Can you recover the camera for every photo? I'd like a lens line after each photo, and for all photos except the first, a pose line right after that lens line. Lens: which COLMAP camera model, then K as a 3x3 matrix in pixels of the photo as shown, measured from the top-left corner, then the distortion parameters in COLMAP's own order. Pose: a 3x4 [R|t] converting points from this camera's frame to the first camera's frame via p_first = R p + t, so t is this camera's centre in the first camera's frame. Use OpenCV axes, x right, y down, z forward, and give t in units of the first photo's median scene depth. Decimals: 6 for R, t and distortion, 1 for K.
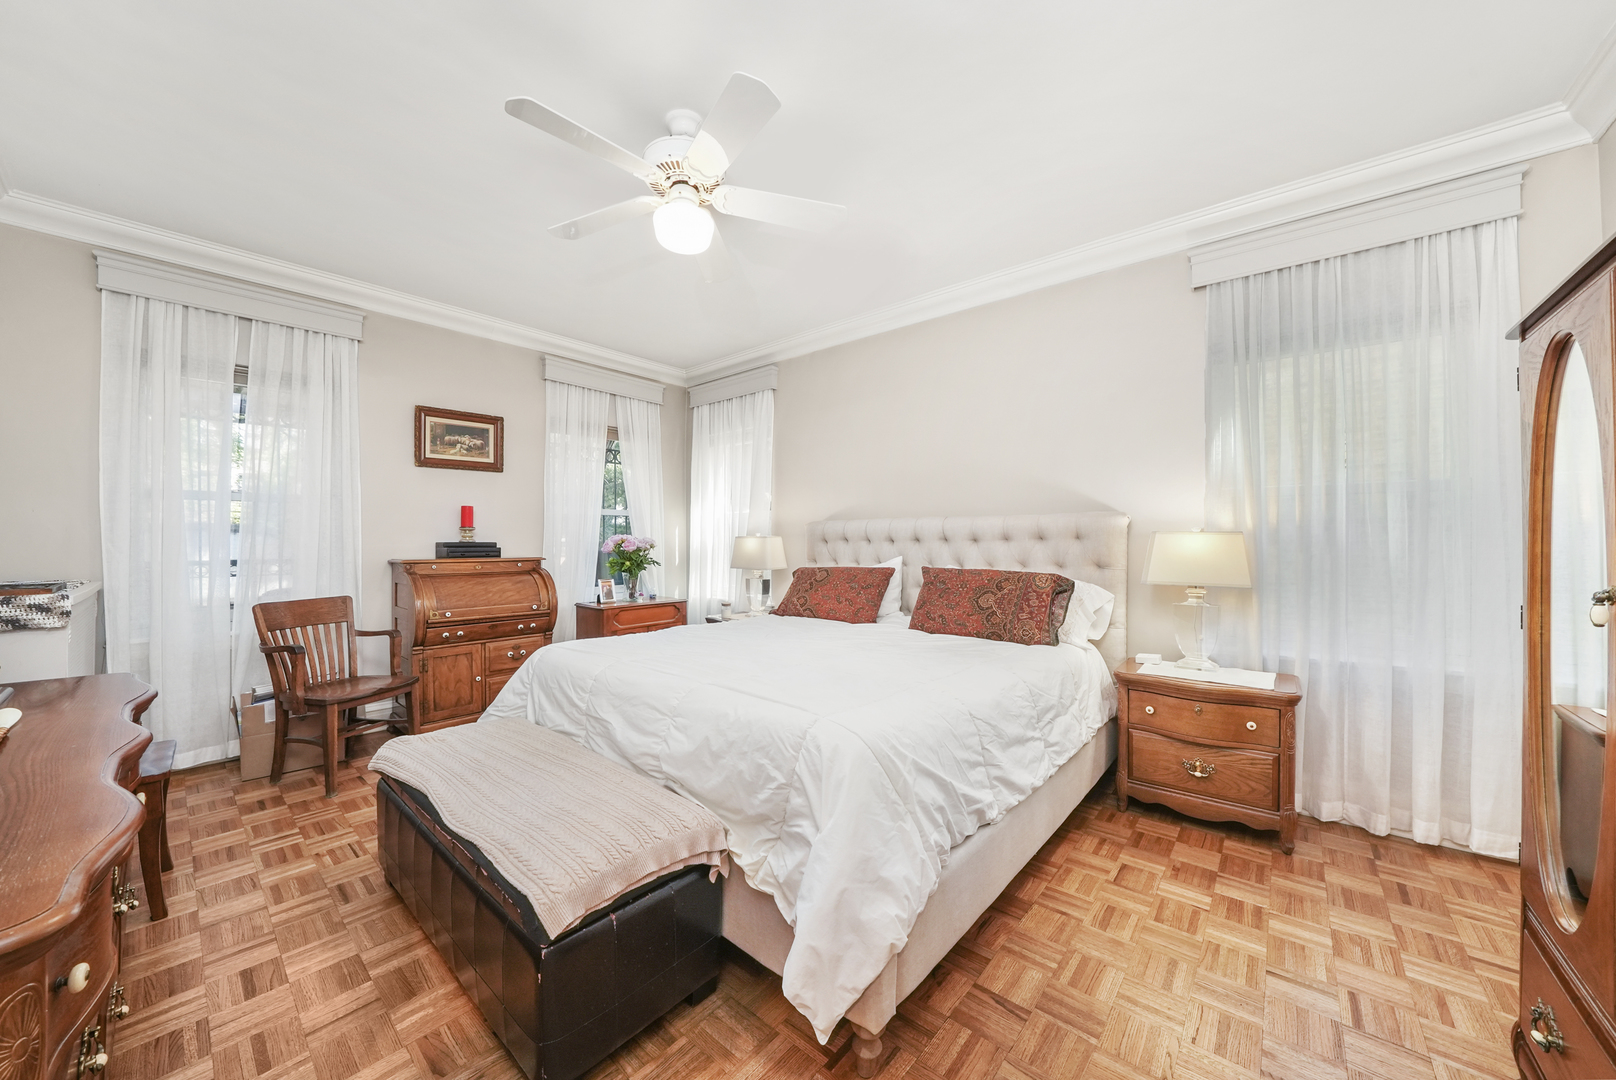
lens RADIAL K [[539.6, 0, 808.0], [0, 539.6, 540.0], [0, 0, 1]] dist [-0.057153, 0.000056]
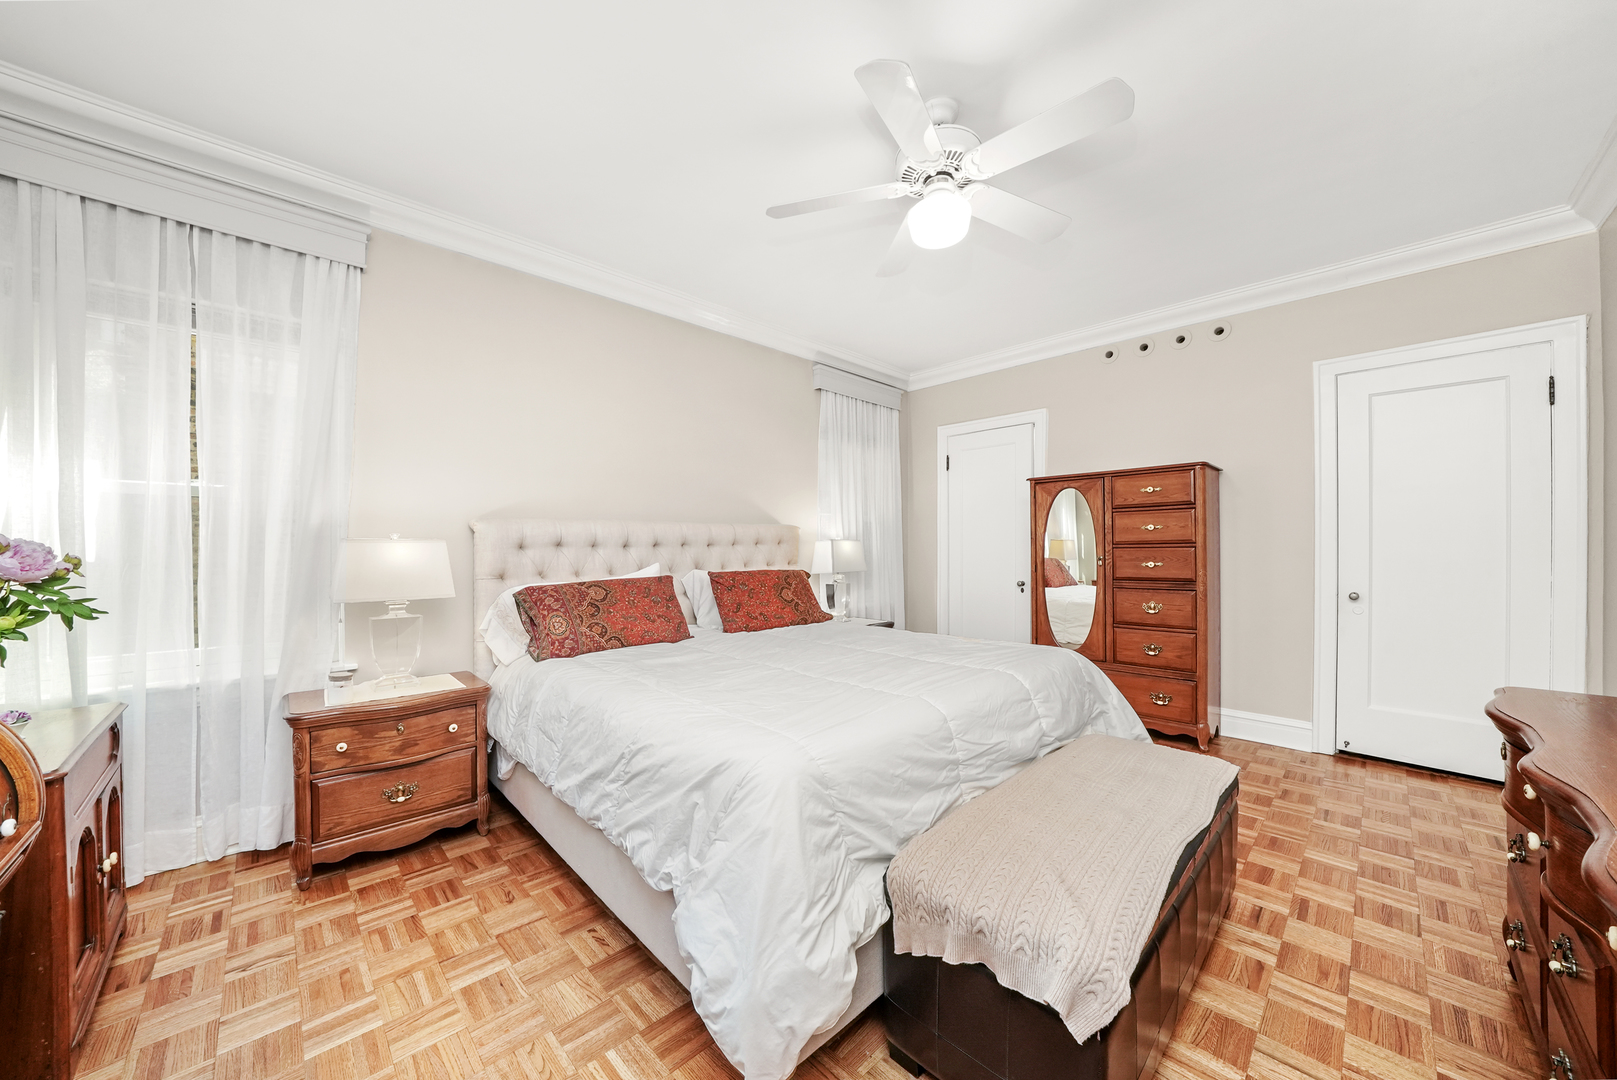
lens RADIAL K [[563.6, 0, 809.6], [0, 563.6, 541.8], [0, 0, 1]] dist [-0.021733, 0.000288]
pose [[0.120228, 0.009400, 0.992702, -0.734069], [0.005540, 0.999933, -0.010139, 0.004398], [-0.992731, 0.006718, 0.120168, 0.627524]]
